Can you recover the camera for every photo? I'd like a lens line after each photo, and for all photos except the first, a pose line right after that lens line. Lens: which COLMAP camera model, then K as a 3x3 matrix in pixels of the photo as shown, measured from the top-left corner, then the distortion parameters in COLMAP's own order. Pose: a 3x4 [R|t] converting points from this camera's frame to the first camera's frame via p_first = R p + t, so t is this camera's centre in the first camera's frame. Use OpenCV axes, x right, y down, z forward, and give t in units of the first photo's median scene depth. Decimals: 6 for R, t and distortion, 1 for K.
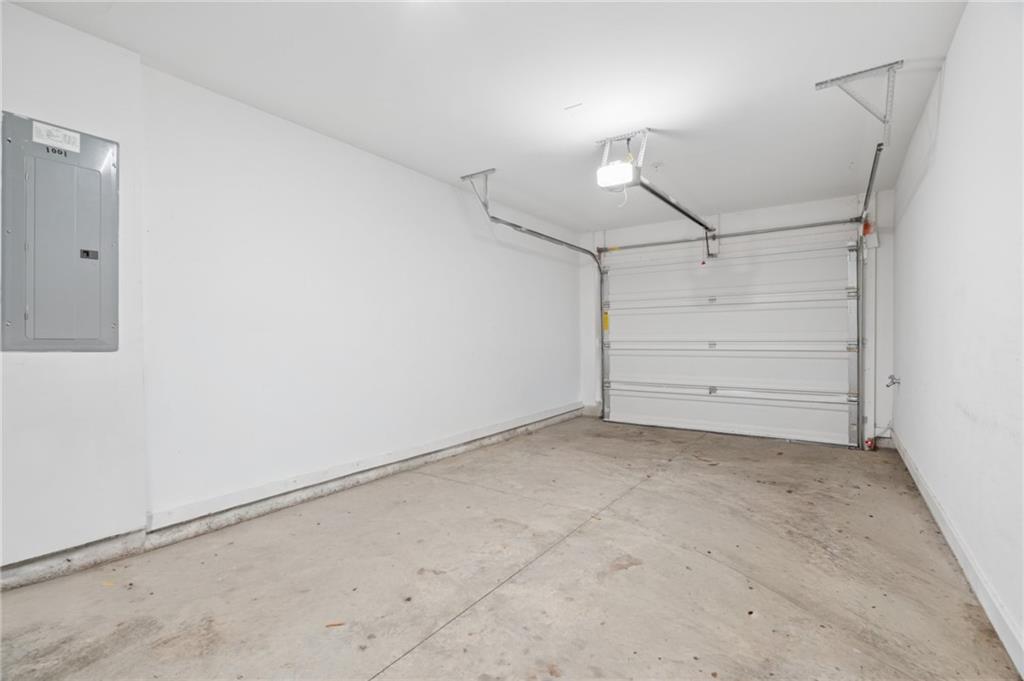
lens RADIAL K [[469.1, 0, 510.4], [0, 469.1, 339.4], [0, 0, 1]] dist [0.005759, 0.000381]
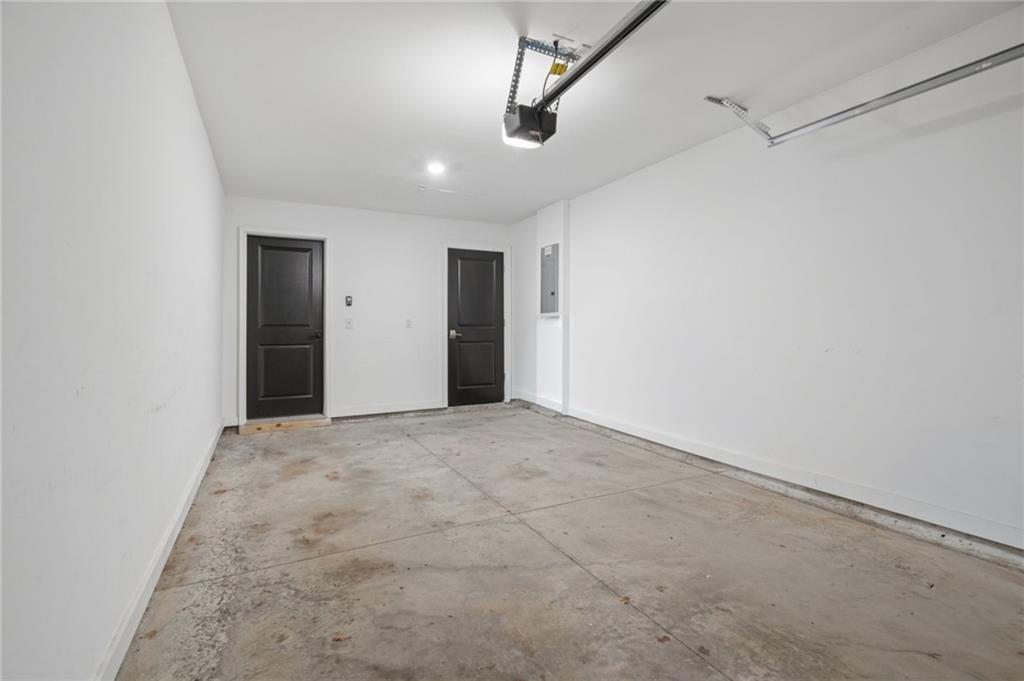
lens RADIAL K [[469.1, 0, 510.6], [0, 469.1, 335.0], [0, 0, 1]] dist [0.005759, 0.000381]
pose [[-0.466014, 0.016521, -0.884623, 1.063672], [0.002816, 0.999848, 0.017190, -0.005677], [0.884773, 0.005520, -0.465989, 1.500391]]
